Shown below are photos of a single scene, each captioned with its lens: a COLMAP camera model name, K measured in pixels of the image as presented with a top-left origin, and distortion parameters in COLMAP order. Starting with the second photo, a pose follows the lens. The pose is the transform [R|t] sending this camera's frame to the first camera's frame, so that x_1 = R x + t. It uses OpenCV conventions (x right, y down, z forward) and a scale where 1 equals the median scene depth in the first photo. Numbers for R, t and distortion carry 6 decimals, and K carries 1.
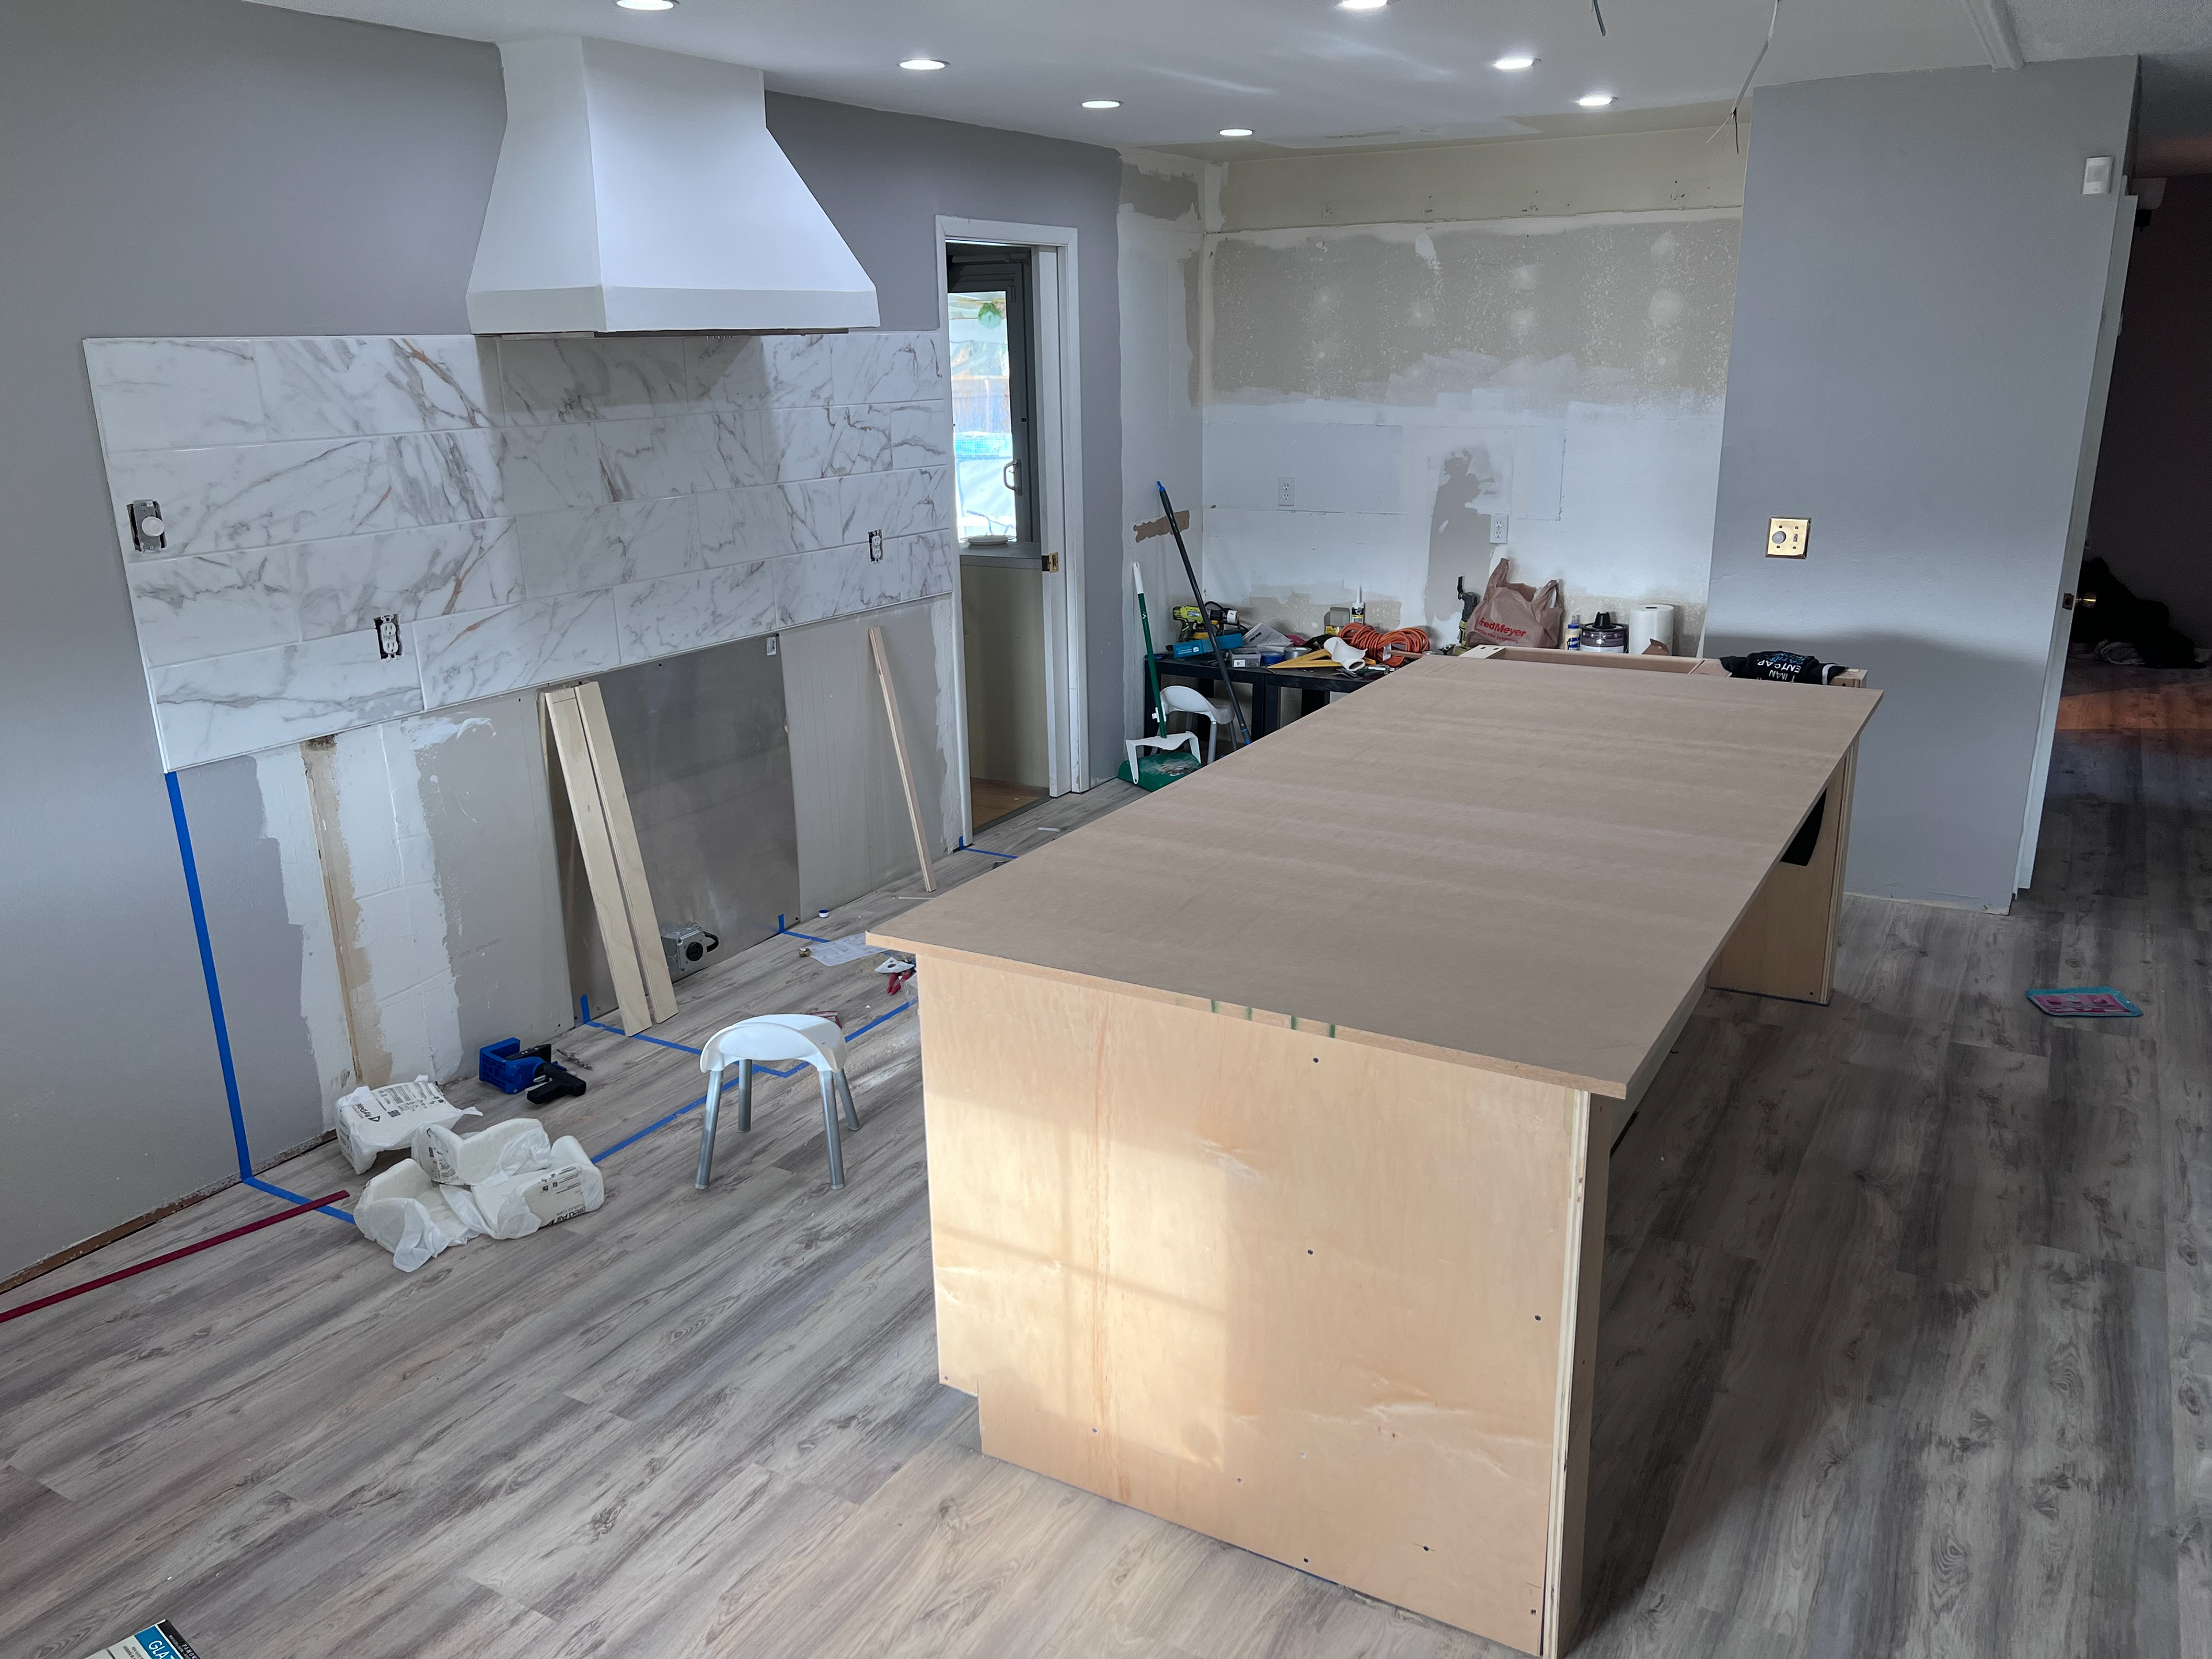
lens RADIAL K [[1666.3, 0, 1105.6], [0, 1666.3, 841.0], [0, 0, 1]] dist [0.049707, -0.059900]
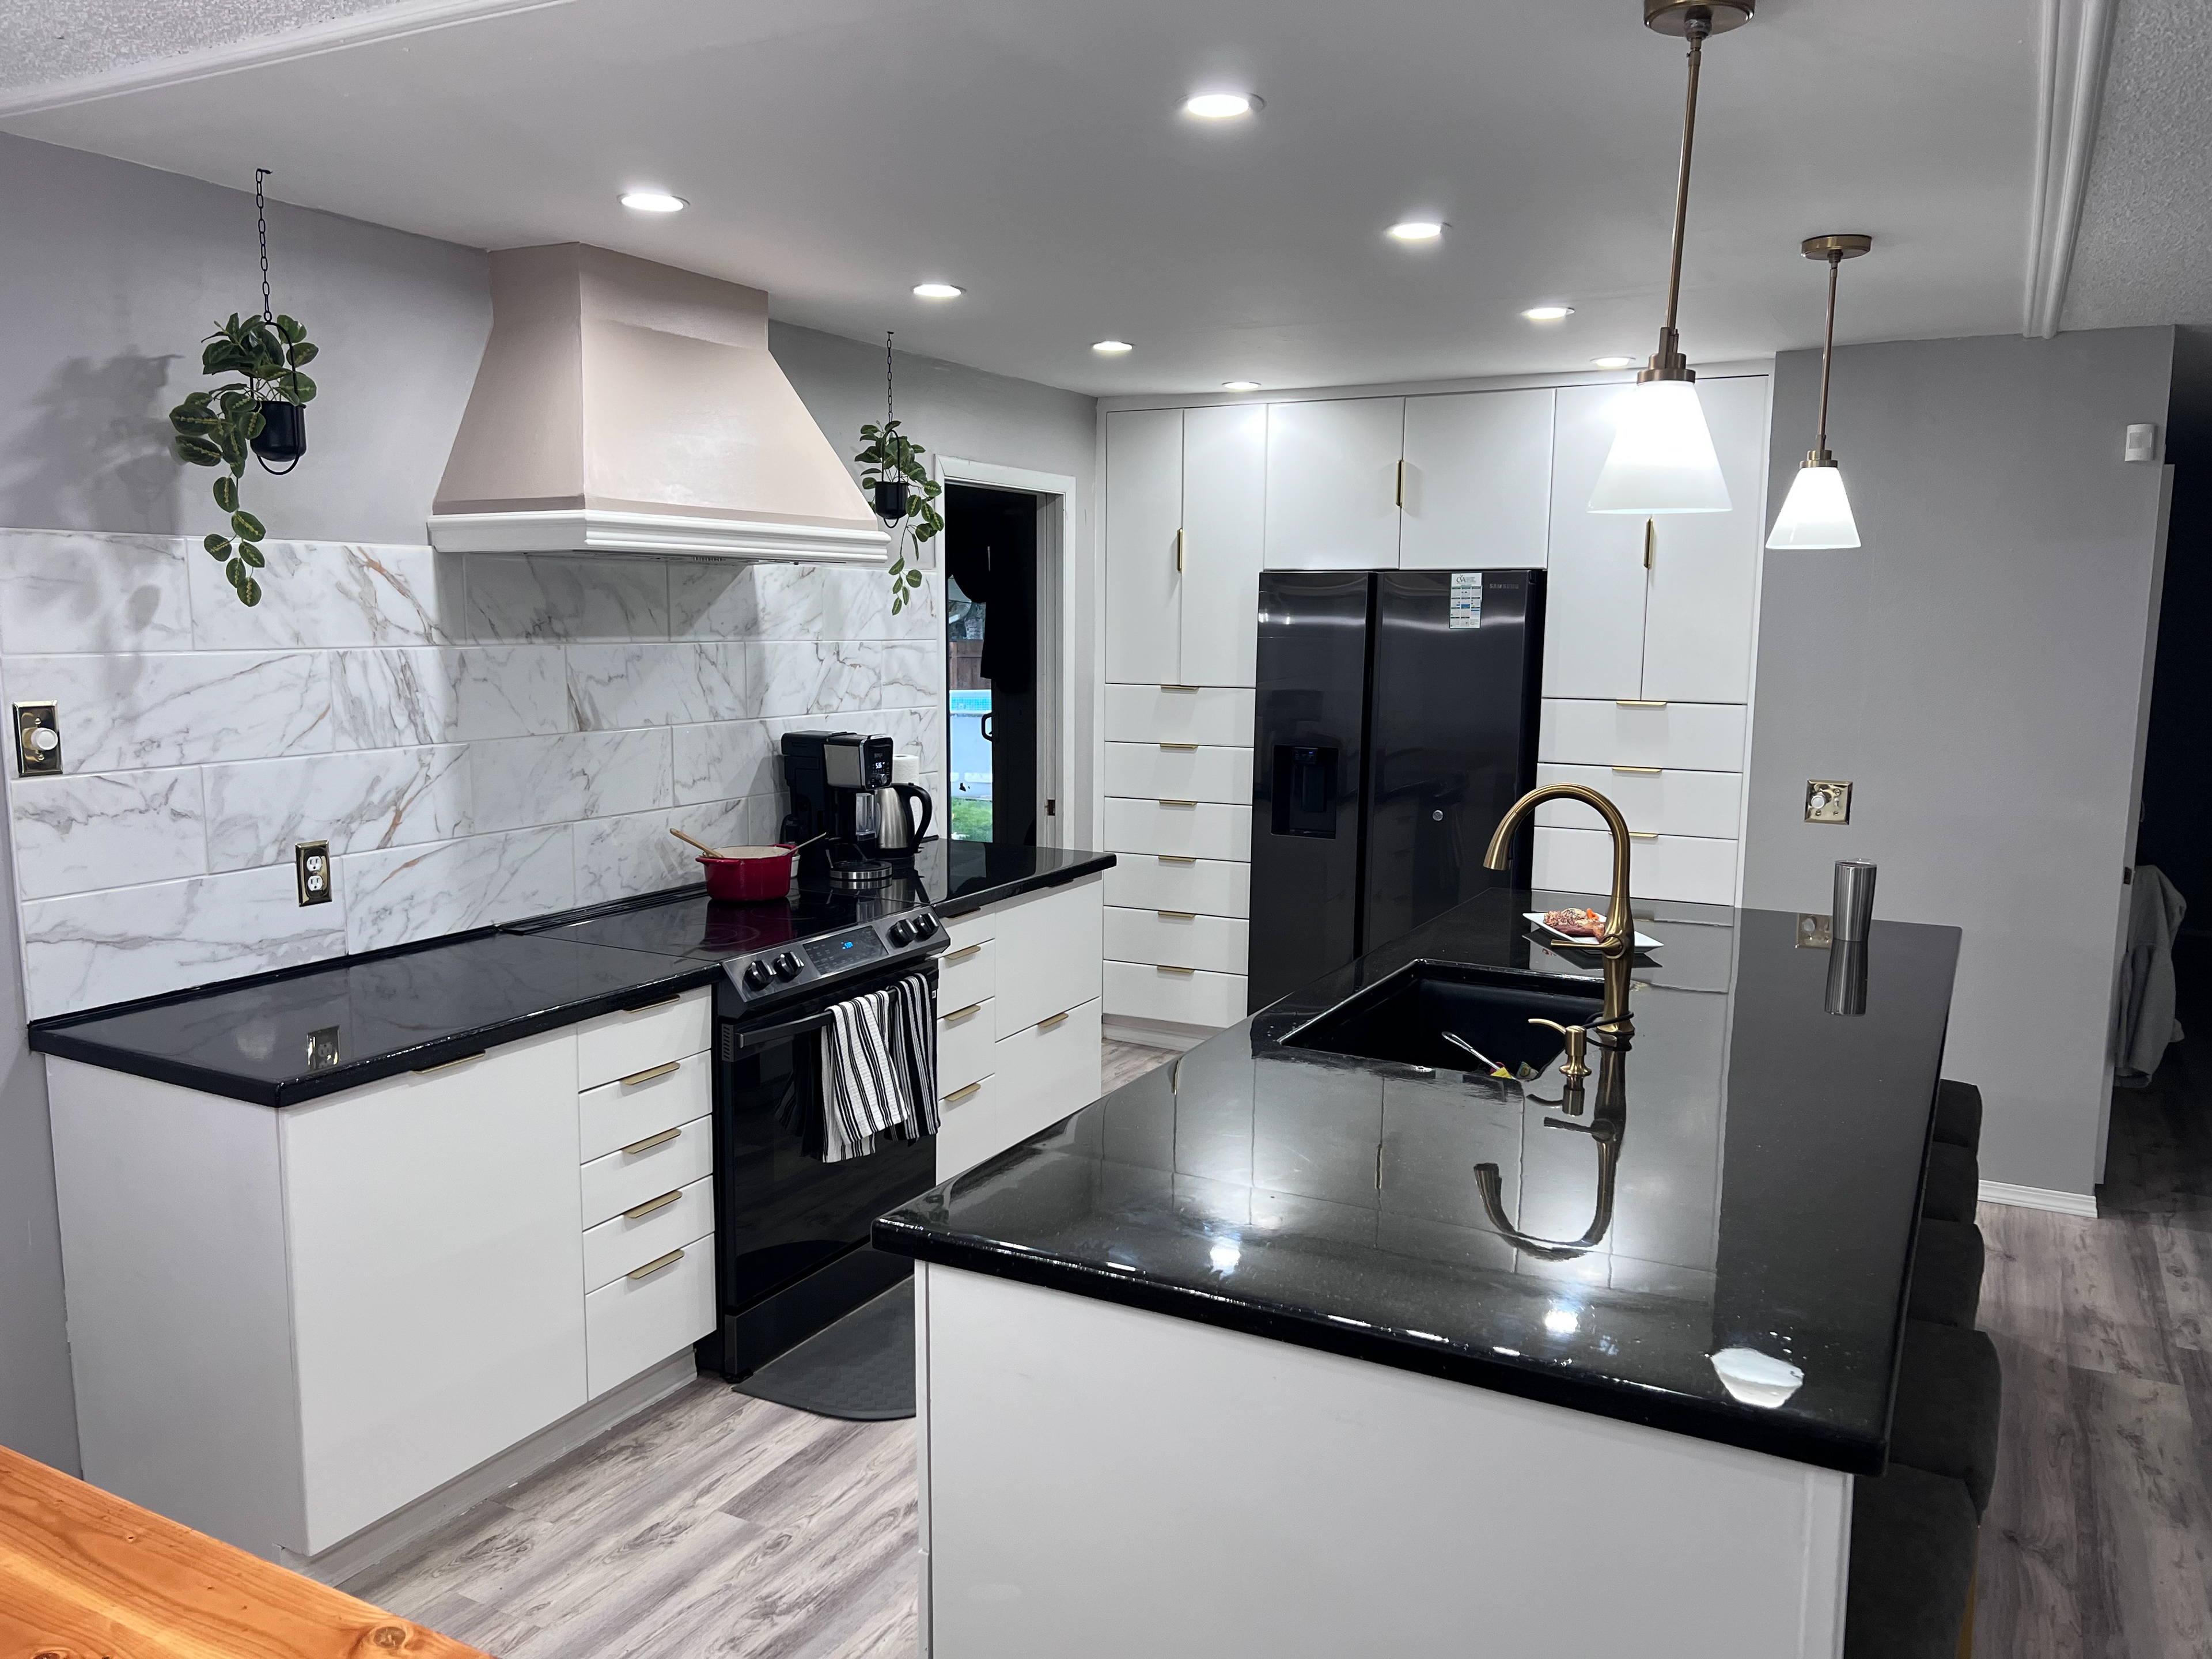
lens RADIAL K [[1666.3, 0, 1111.9], [0, 1666.3, 841.6], [0, 0, 1]] dist [0.049707, -0.059900]
pose [[0.999220, 0.021637, 0.033036, -0.038725], [-0.016288, 0.987879, -0.154369, -0.008579], [-0.035976, 0.153710, 0.987461, 0.115666]]
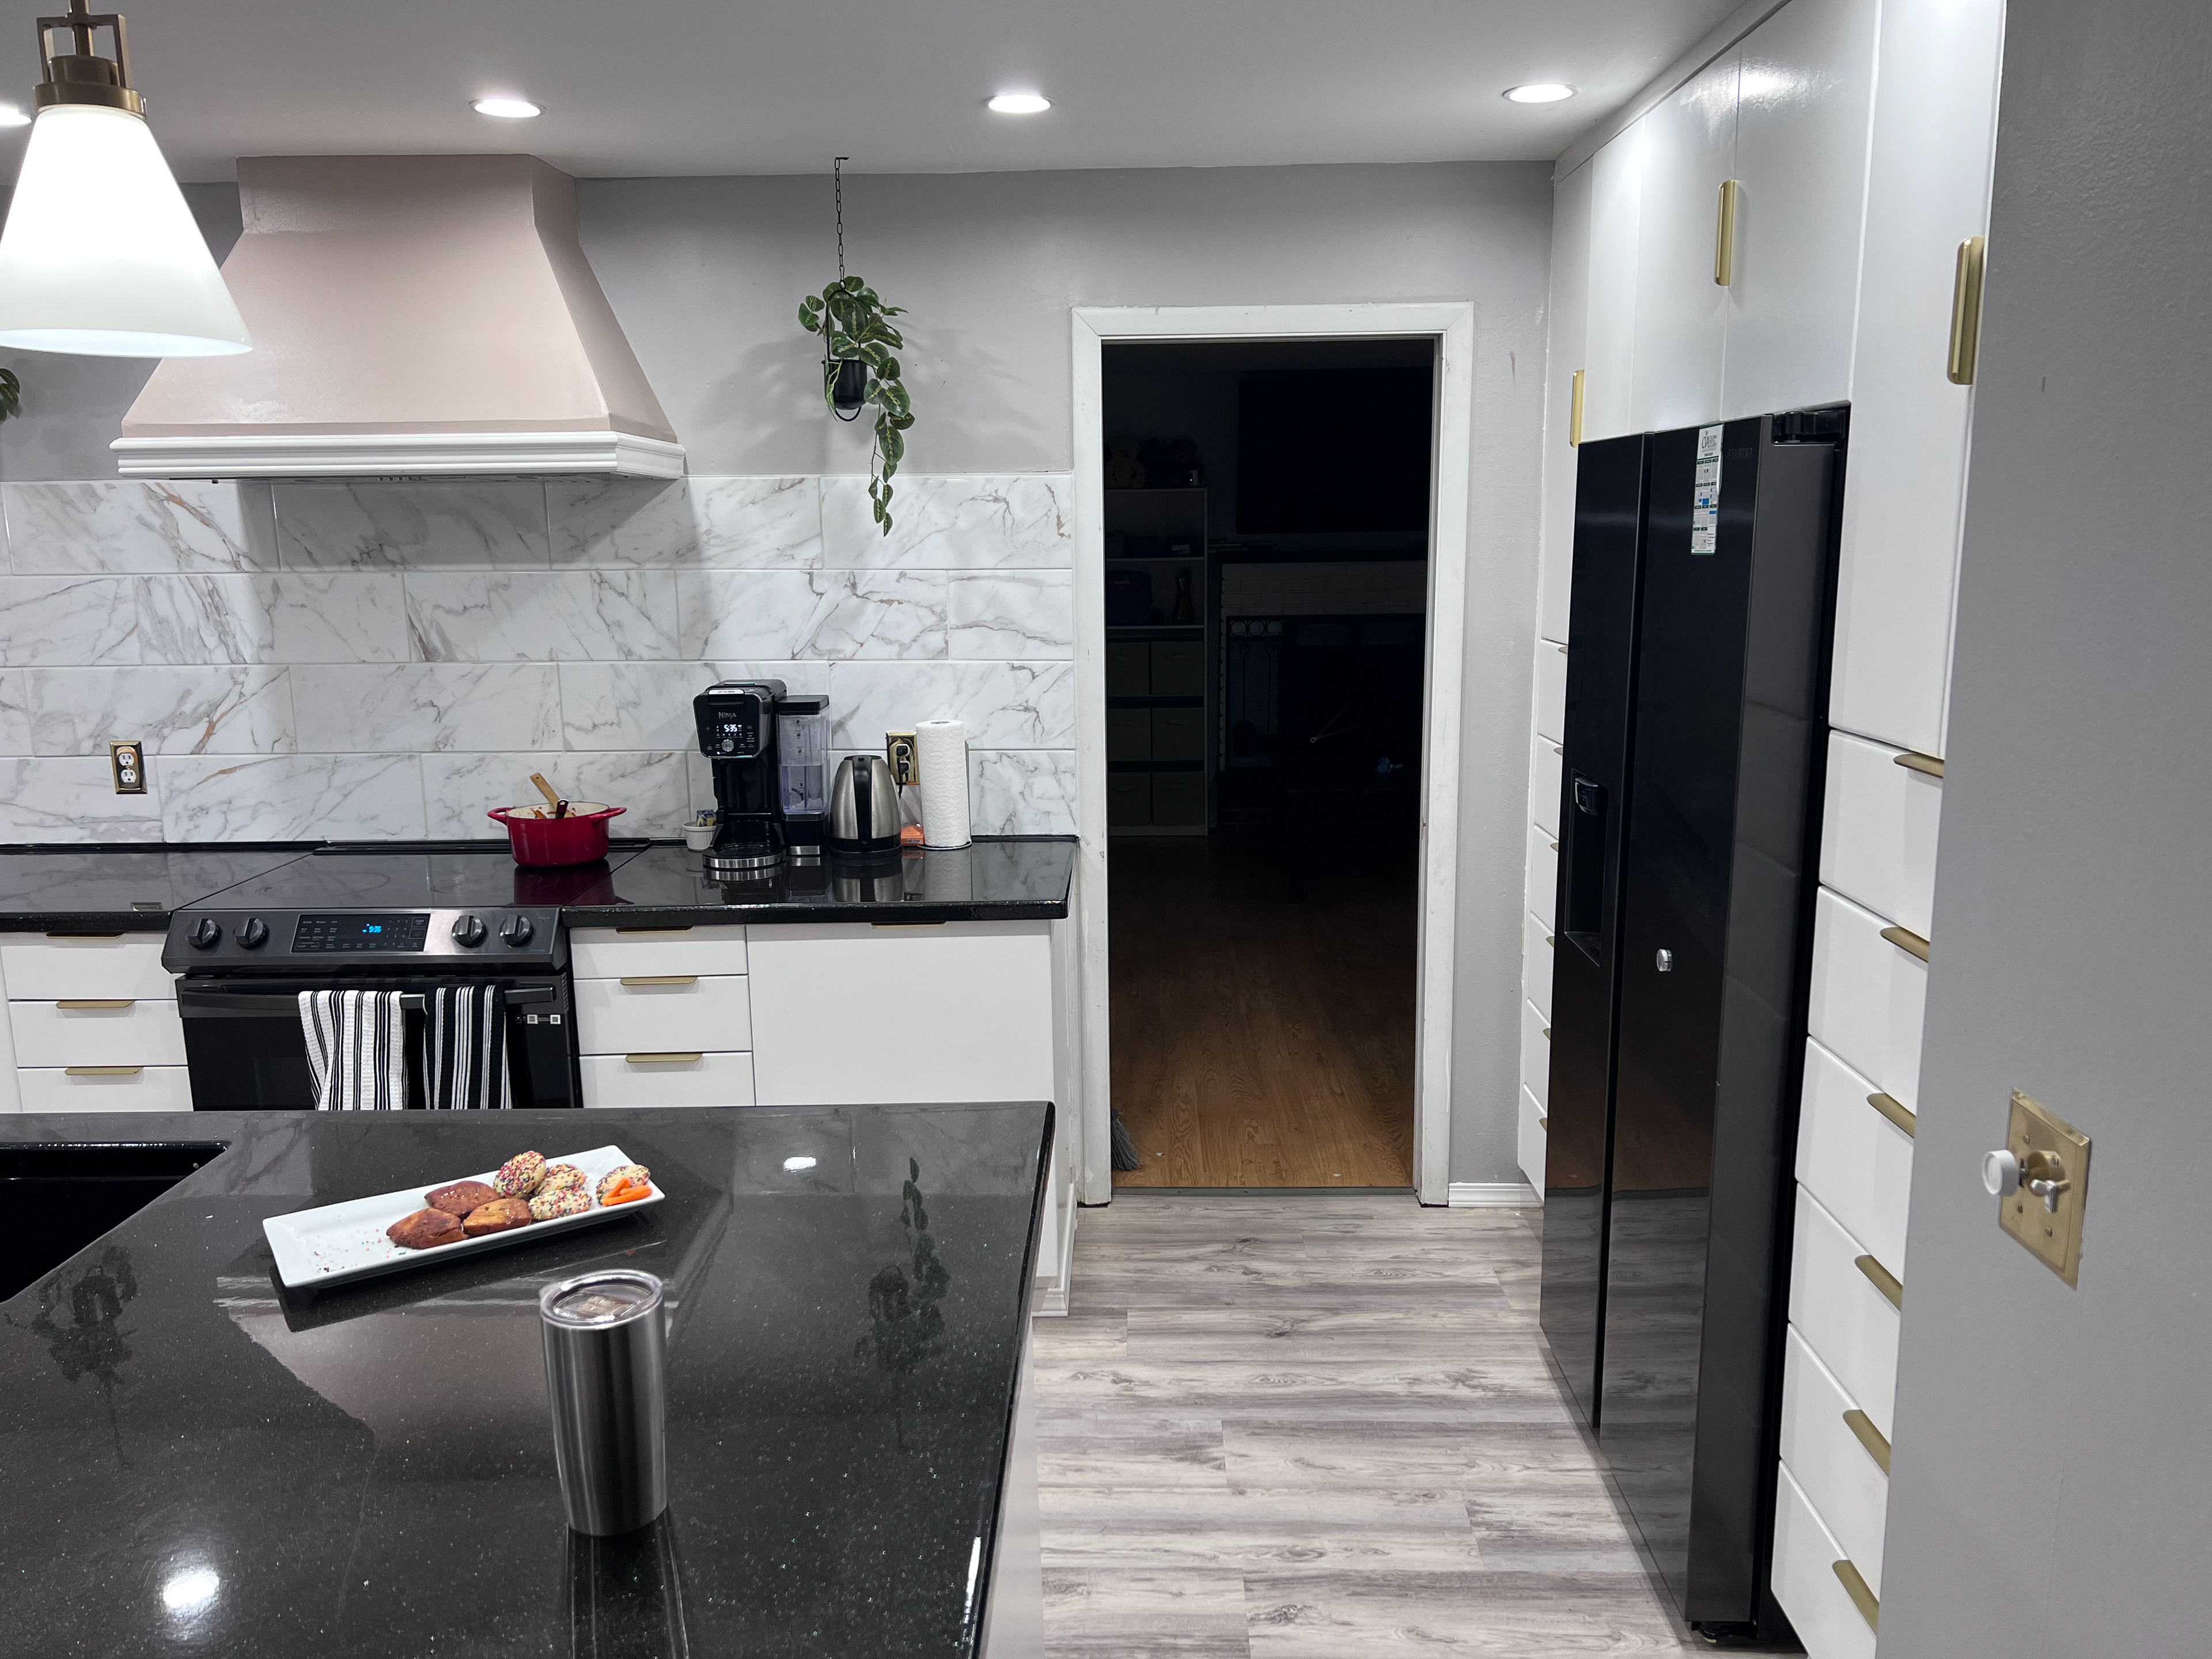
lens RADIAL K [[1666.3, 0, 1102.3], [0, 1666.3, 831.5], [0, 0, 1]] dist [0.049707, -0.059900]
pose [[0.476717, 0.172589, -0.861948, 0.760901], [-0.250843, 0.966476, 0.054785, -0.292396], [0.842507, 0.190097, 0.504028, 1.002407]]
